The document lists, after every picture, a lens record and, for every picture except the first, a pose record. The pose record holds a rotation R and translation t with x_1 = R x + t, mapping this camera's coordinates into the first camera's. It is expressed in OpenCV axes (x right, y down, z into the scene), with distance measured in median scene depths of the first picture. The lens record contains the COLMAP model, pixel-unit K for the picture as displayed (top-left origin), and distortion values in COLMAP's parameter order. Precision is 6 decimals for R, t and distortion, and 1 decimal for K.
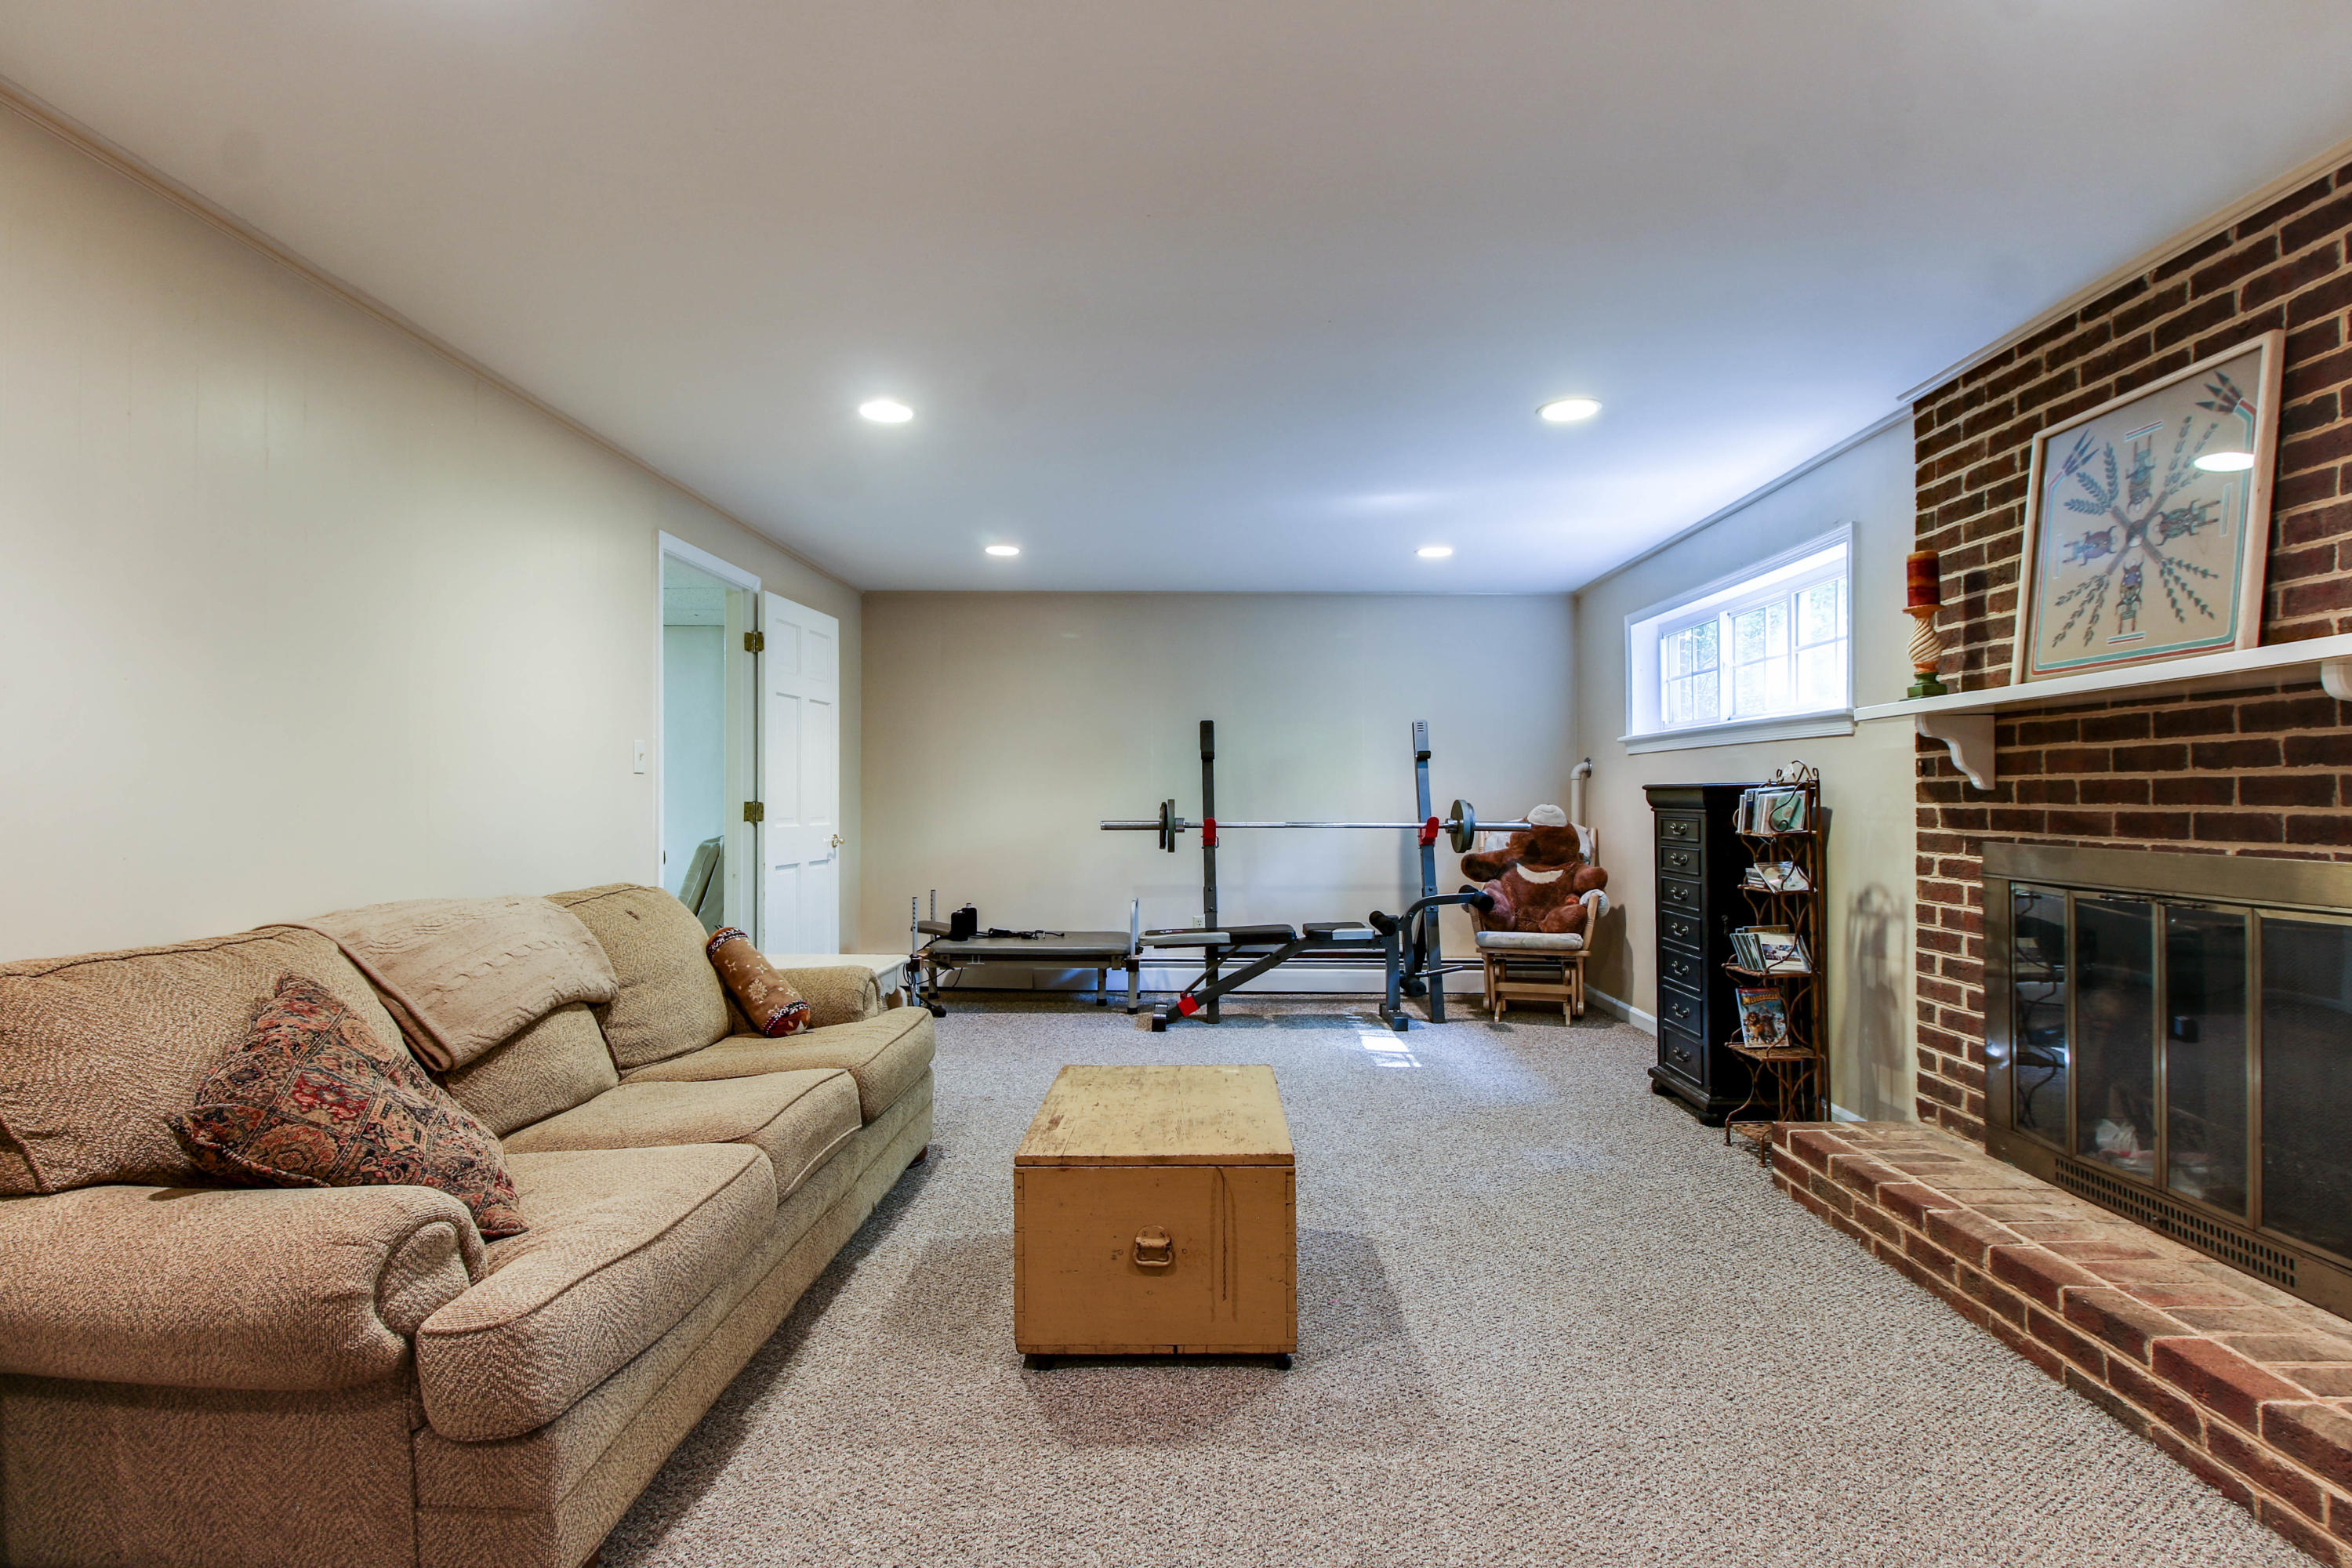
lens RADIAL K [[1080.7, 0, 1170.0], [0, 1080.7, 769.9], [0, 0, 1]] dist [0.021024, -0.013688]
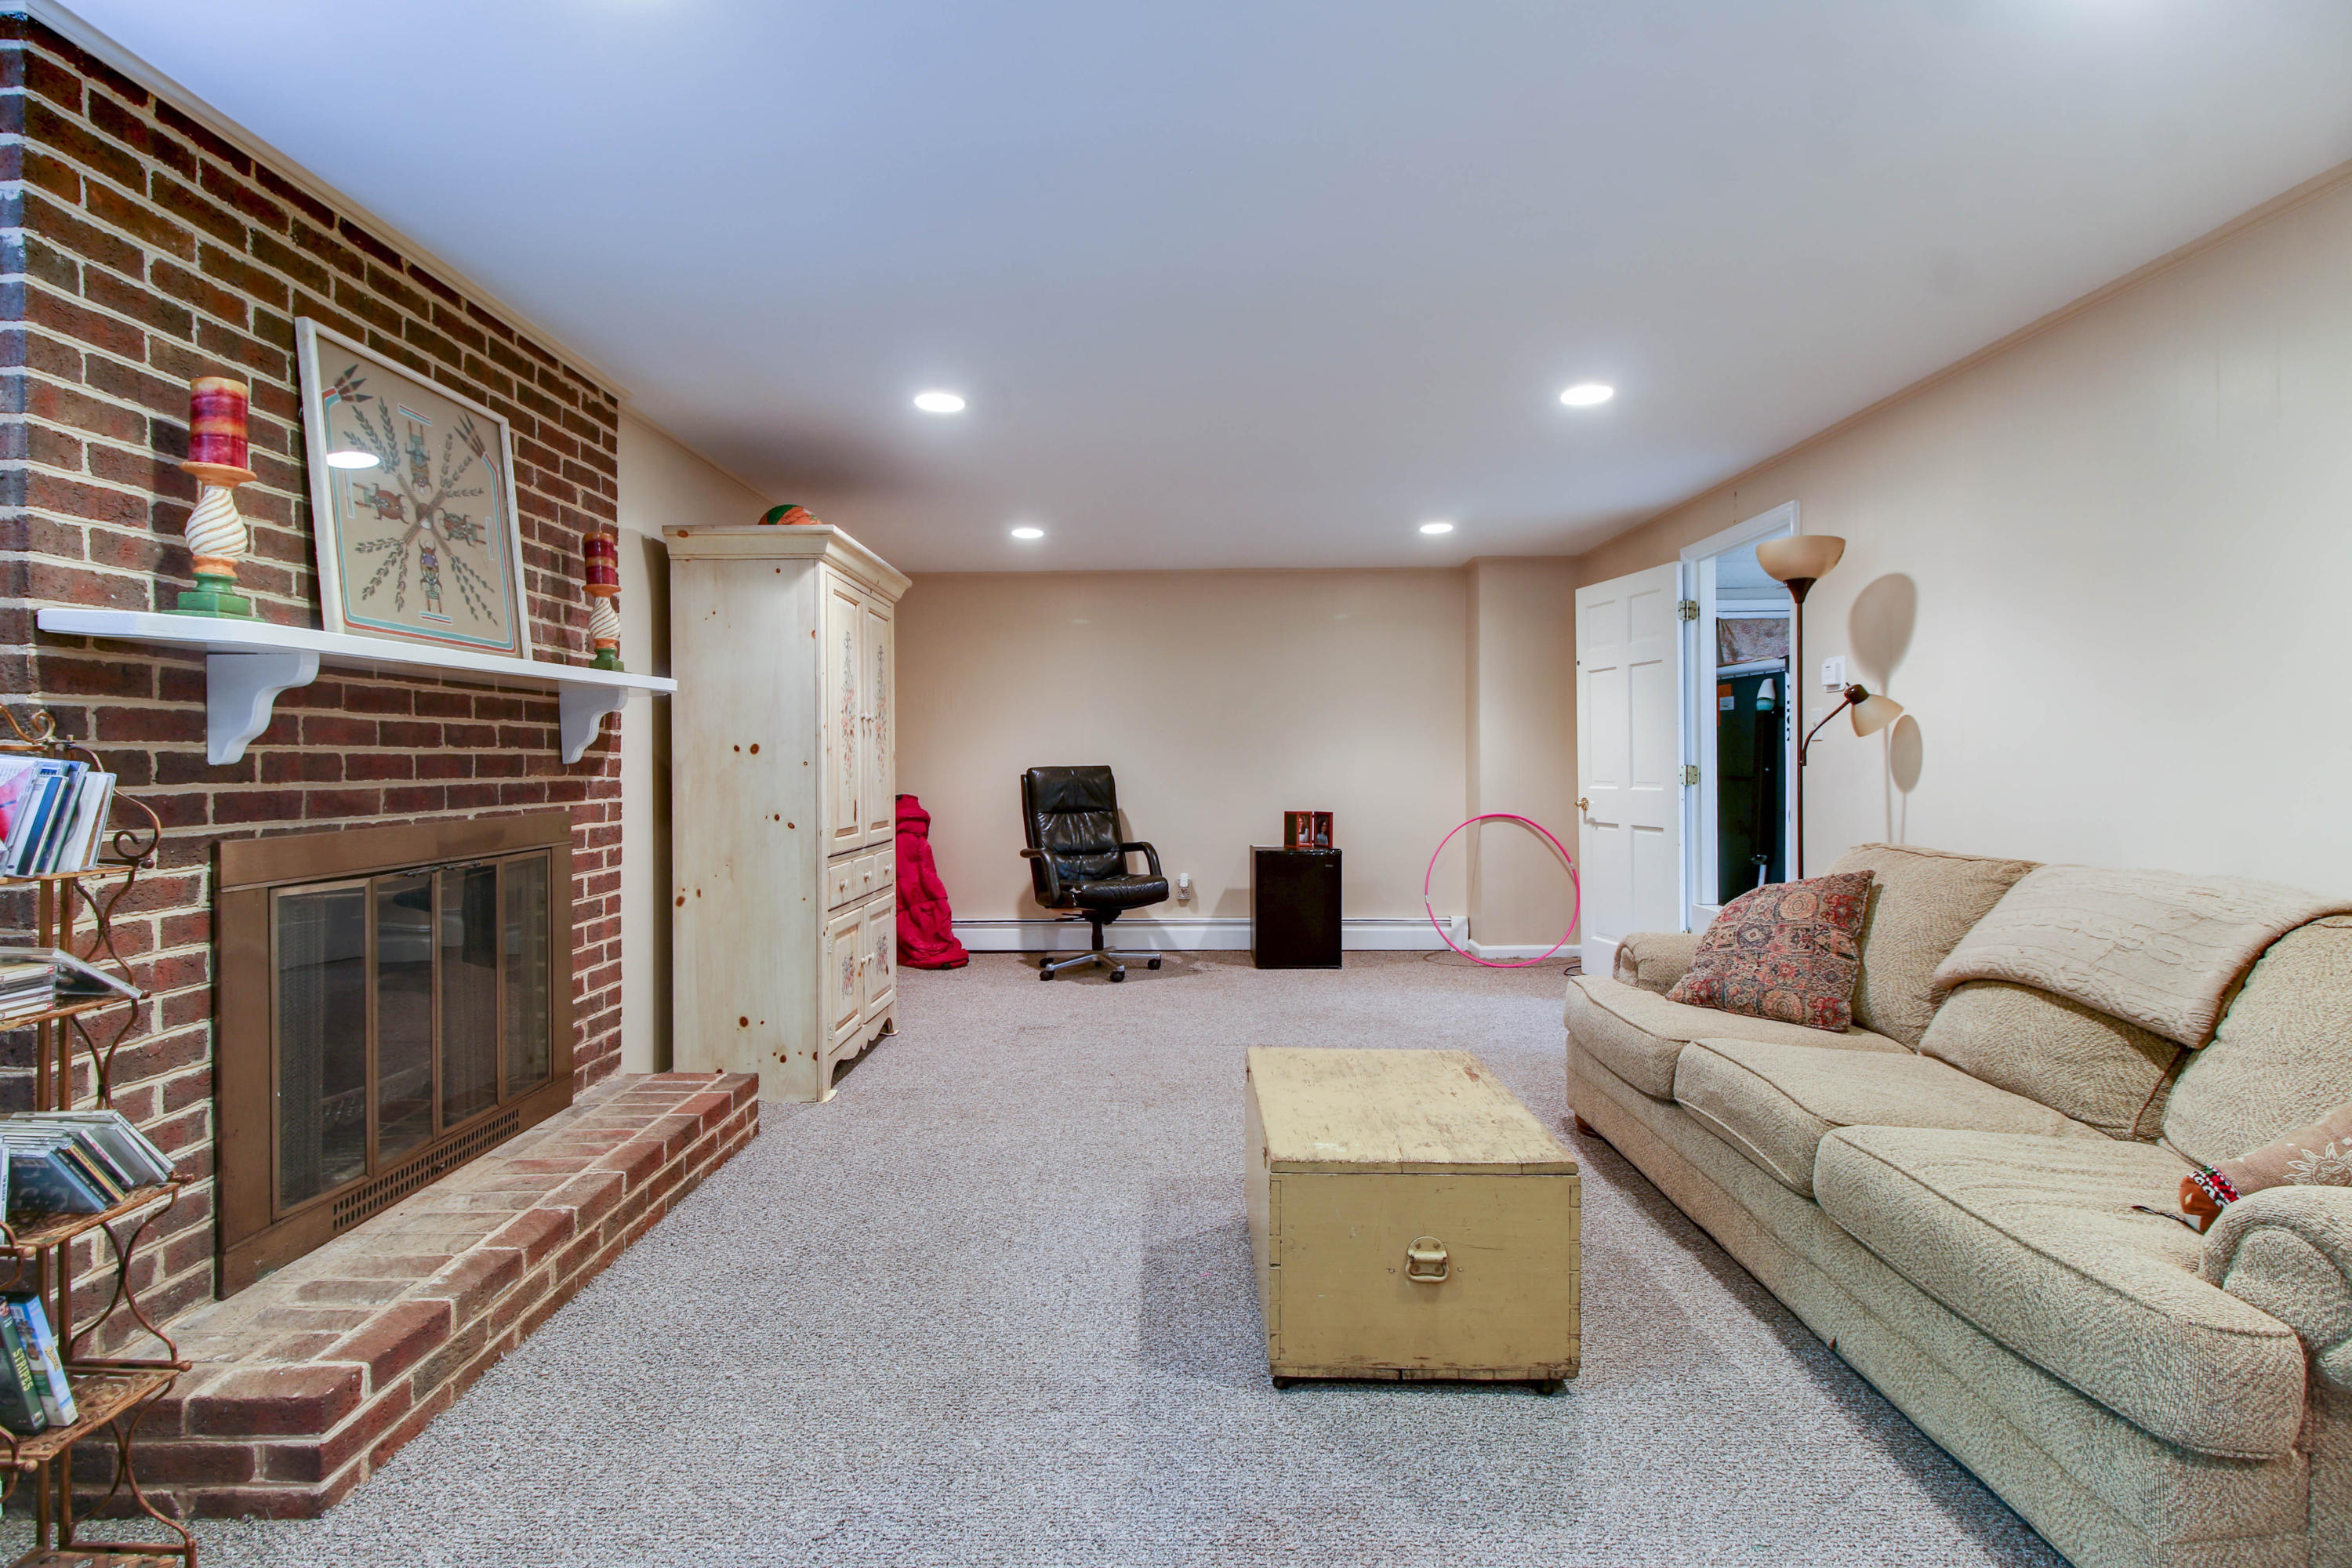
lens RADIAL K [[1080.7, 0, 1170.0], [0, 1080.7, 769.9], [0, 0, 1]] dist [0.021024, -0.013688]
pose [[-0.999726, 0.004424, -0.022972, 0.194089], [0.004771, 0.999875, -0.015105, 0.039033], [0.022903, -0.015210, -0.999622, 1.906470]]
